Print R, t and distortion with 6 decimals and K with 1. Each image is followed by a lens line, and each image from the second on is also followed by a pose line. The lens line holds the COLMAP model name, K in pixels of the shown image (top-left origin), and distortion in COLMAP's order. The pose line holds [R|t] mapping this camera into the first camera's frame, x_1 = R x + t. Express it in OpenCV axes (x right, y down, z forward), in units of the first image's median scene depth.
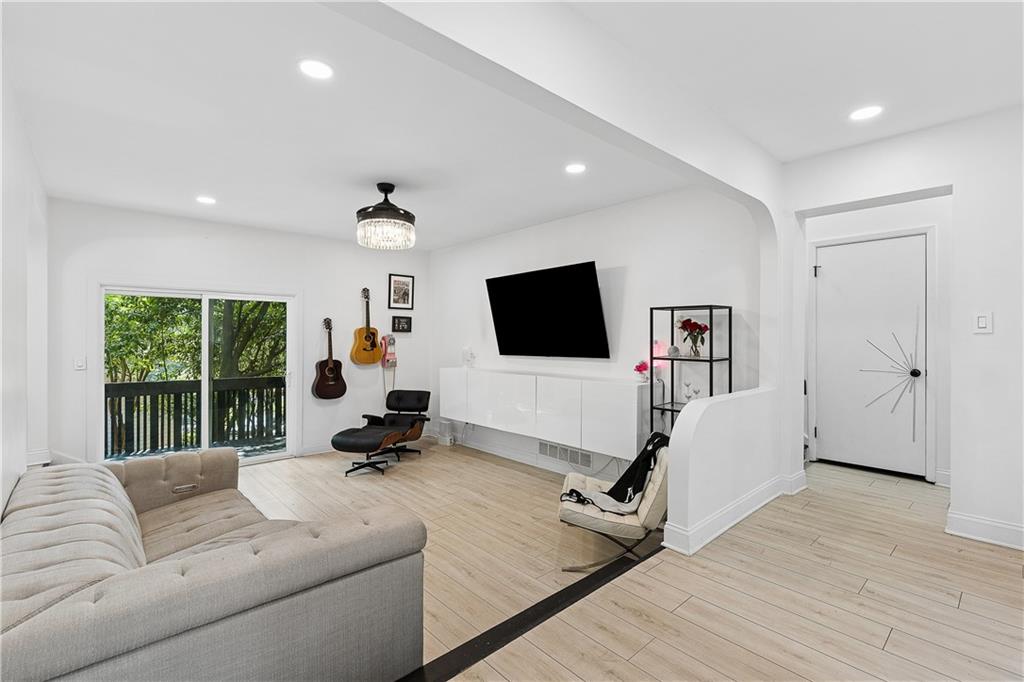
lens RADIAL K [[460.5, 0, 513.3], [0, 460.5, 339.7], [0, 0, 1]] dist [0.001286, -0.000036]
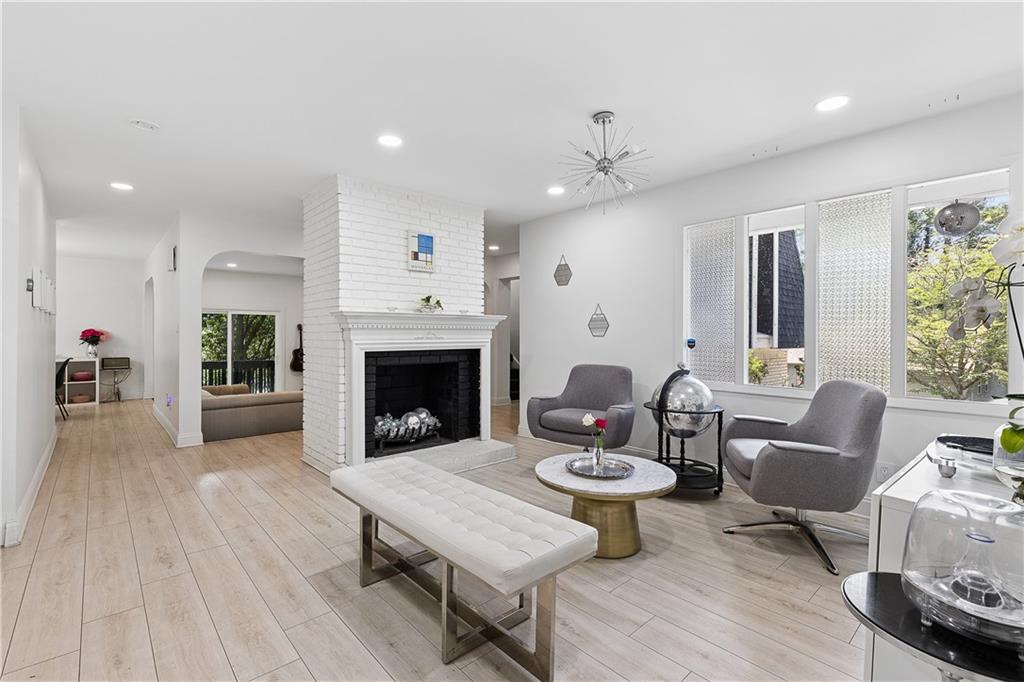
lens RADIAL K [[460.5, 0, 513.3], [0, 460.5, 339.7], [0, 0, 1]] dist [0.001286, -0.000036]
pose [[0.999975, 0.001747, -0.006837, 0.361221], [-0.001731, 0.999996, 0.002363, 0.004334], [0.006841, -0.002351, 0.999974, -0.633618]]
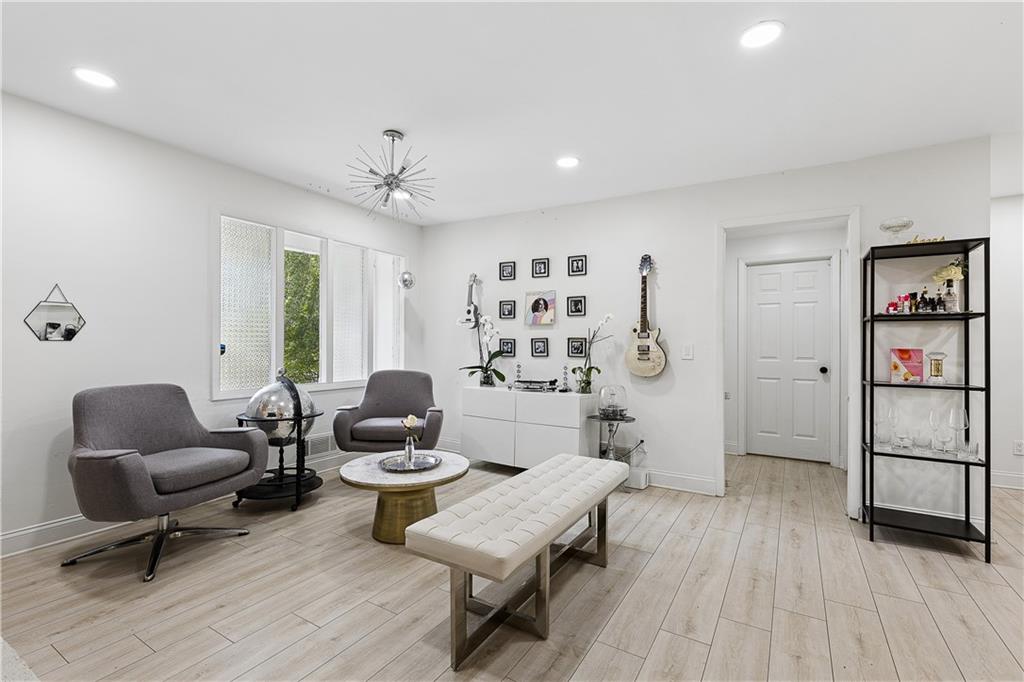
lens RADIAL K [[456.8, 0, 514.7], [0, 456.8, 343.2], [0, 0, 1]] dist [0.001267, 0.000126]
pose [[-0.279678, -0.004115, 0.960085, -0.005236], [-0.002460, 0.999991, 0.003569, 0.000579], [-0.960091, -0.001363, -0.279685, -0.214589]]
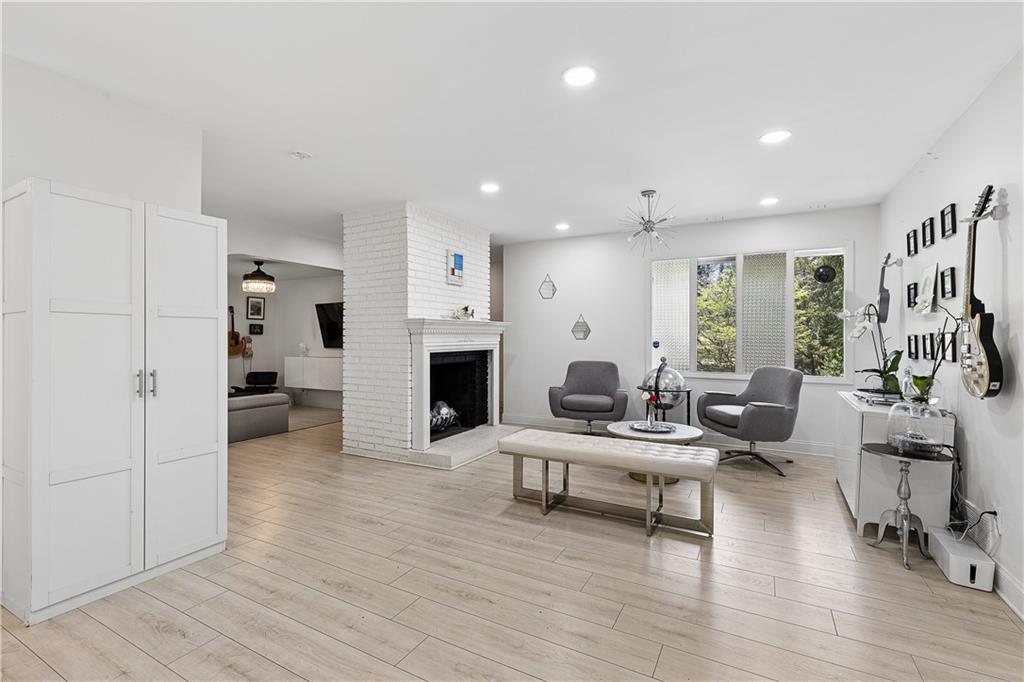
lens RADIAL K [[457.3, 0, 512.0], [0, 457.3, 341.0], [0, 0, 1]] dist [0.002968, 0.000137]
pose [[0.946005, -0.000259, 0.324151, 0.071167], [-0.000368, 0.999998, 0.001874, 0.002422], [-0.324151, -0.001892, 0.946004, -0.737873]]
